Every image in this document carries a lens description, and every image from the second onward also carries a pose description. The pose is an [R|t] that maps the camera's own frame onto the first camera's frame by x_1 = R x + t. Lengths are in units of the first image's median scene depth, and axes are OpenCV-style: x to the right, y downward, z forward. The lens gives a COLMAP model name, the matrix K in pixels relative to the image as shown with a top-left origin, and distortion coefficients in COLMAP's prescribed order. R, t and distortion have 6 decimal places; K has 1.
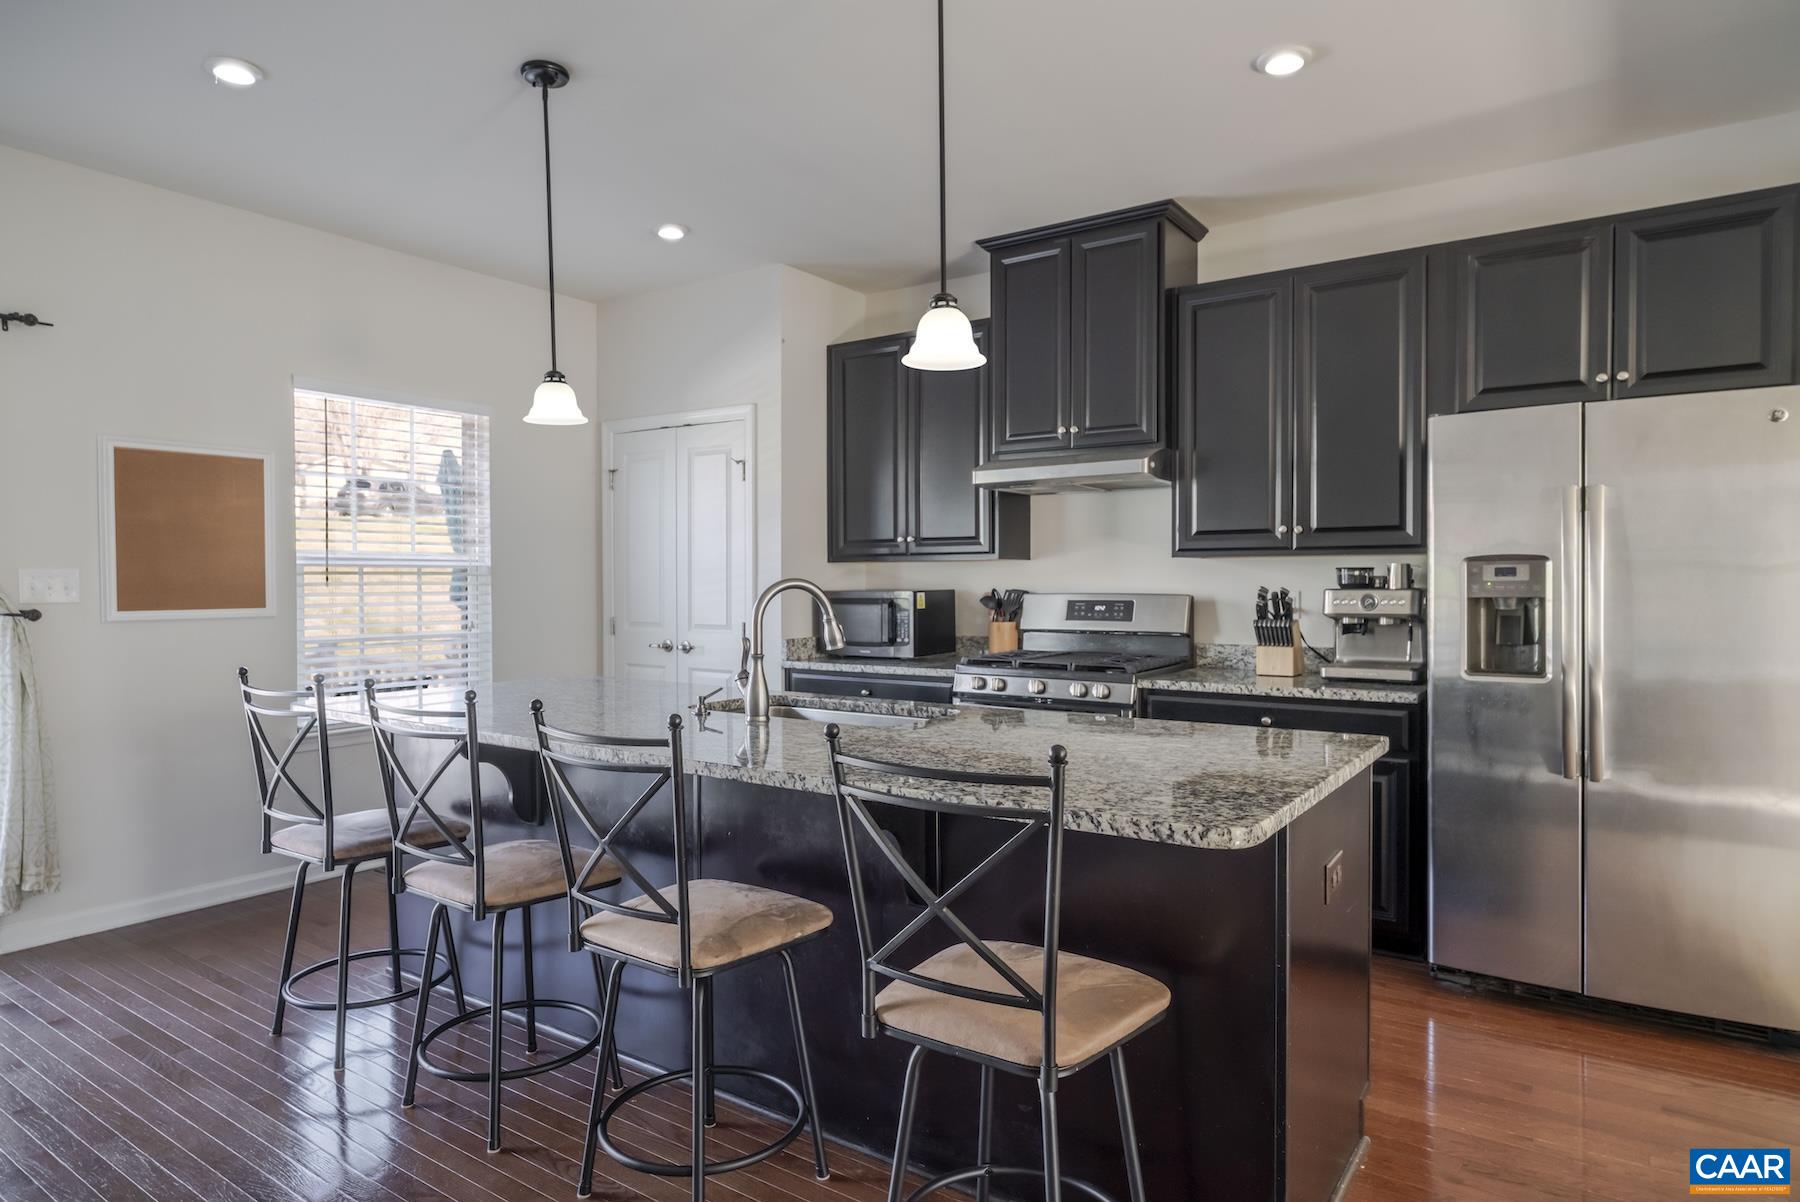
lens RADIAL K [[1030.6, 0, 910.5], [0, 1030.6, 596.2], [0, 0, 1]] dist [-0.000484, -0.000070]
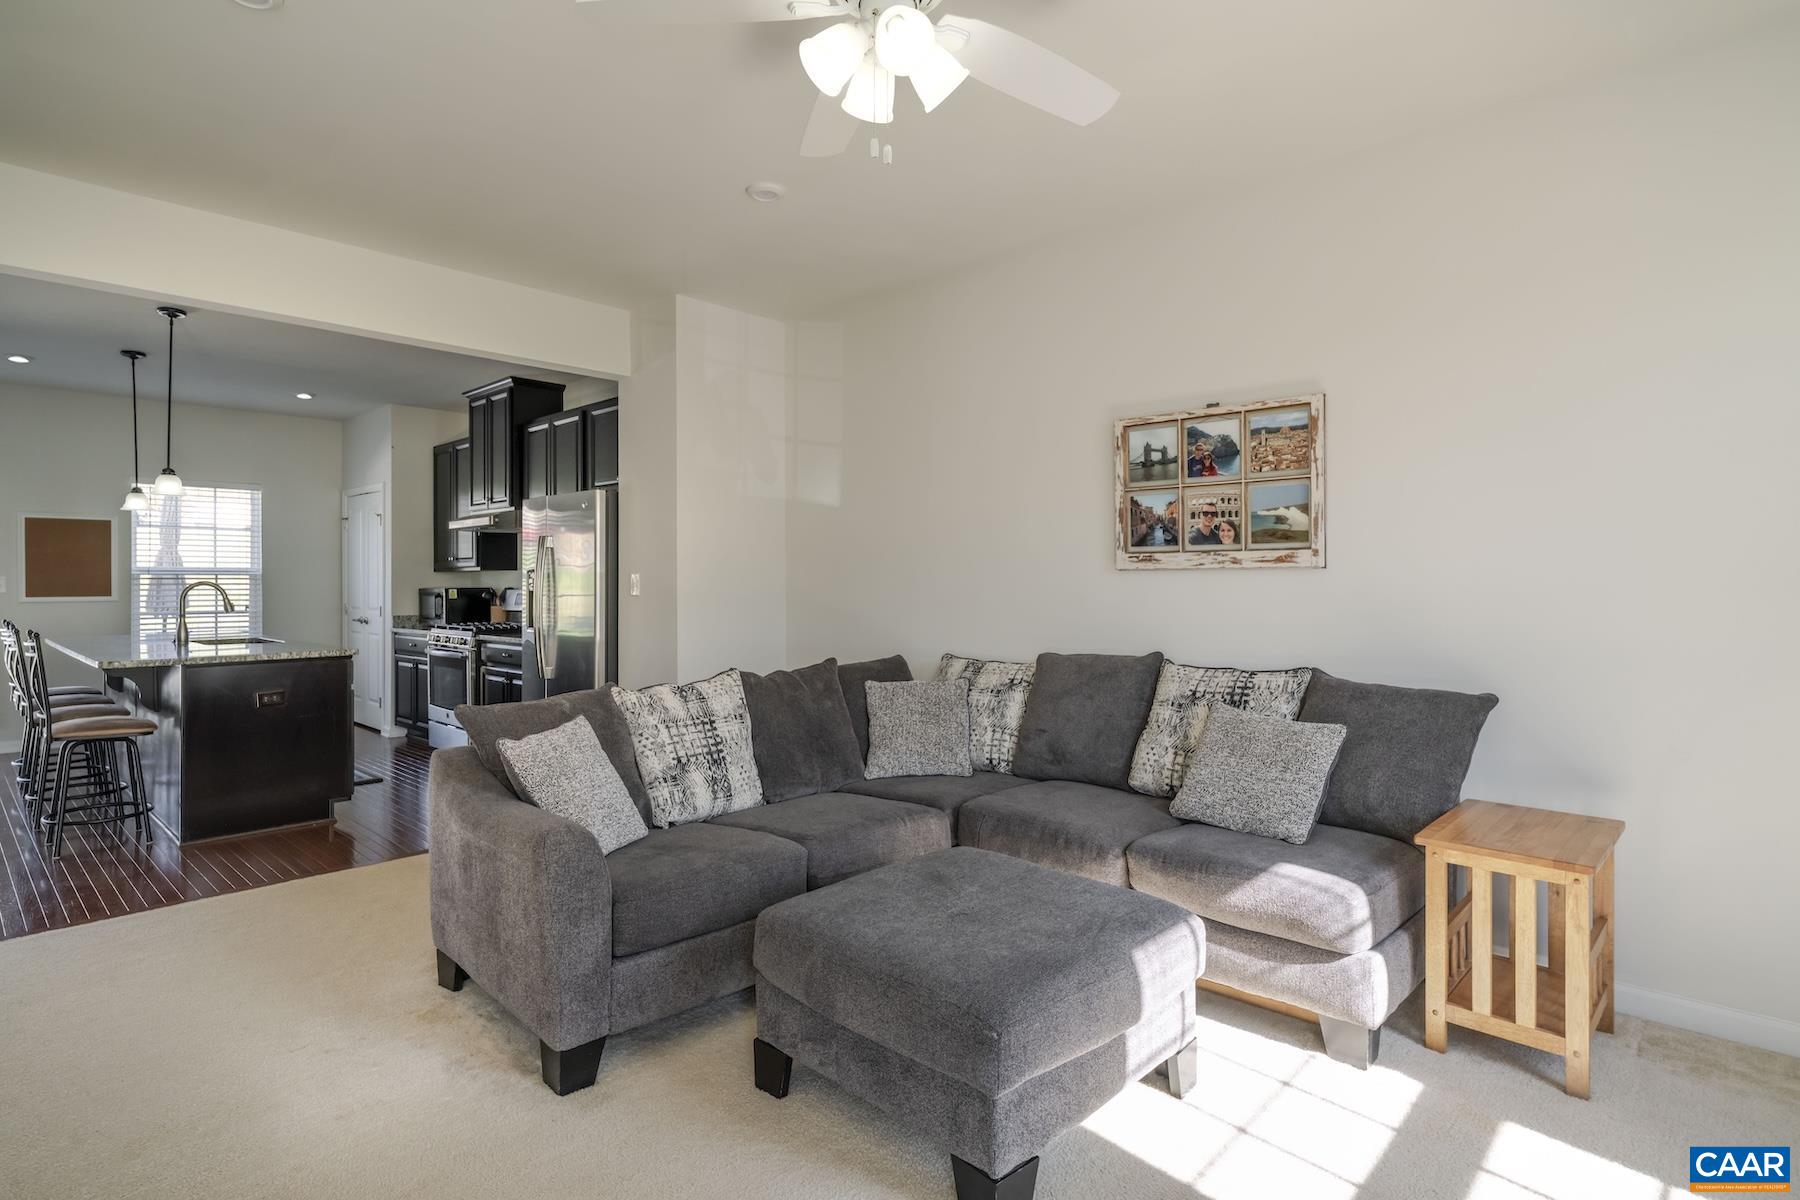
lens RADIAL K [[918.6, 0, 929.8], [0, 918.6, 590.5], [0, 0, 1]] dist [0.000478, -0.008014]
pose [[0.989526, 0.002268, -0.144335, 1.237727], [-0.003160, 0.999977, -0.005946, 0.006203], [0.144319, 0.006340, 0.989511, -0.522970]]
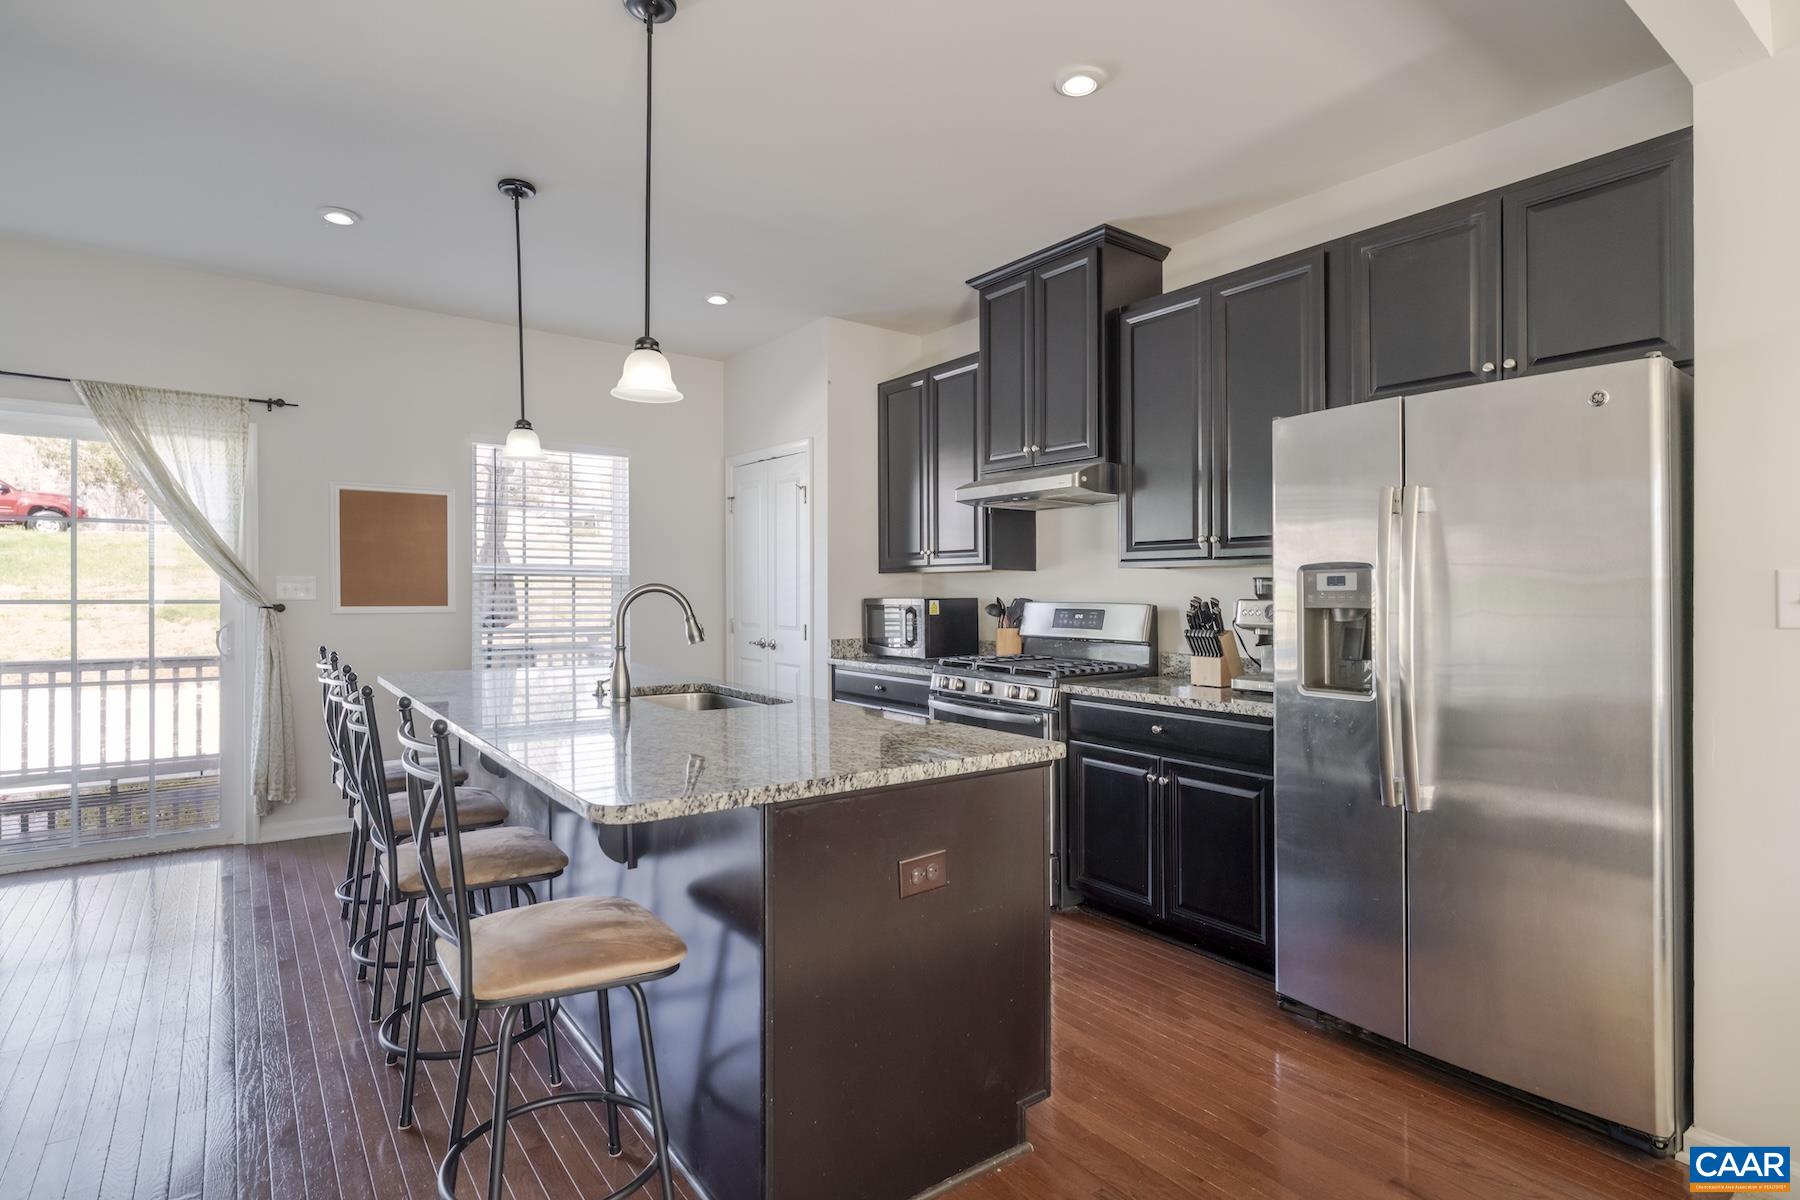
lens RADIAL K [[918.6, 0, 929.8], [0, 918.6, 590.5], [0, 0, 1]] dist [0.000478, -0.008014]
pose [[0.948260, 0.007303, -0.317409, 0.377453], [-0.013339, 0.999769, -0.016848, 0.003266], [0.317213, 0.020210, 0.948139, 0.069643]]
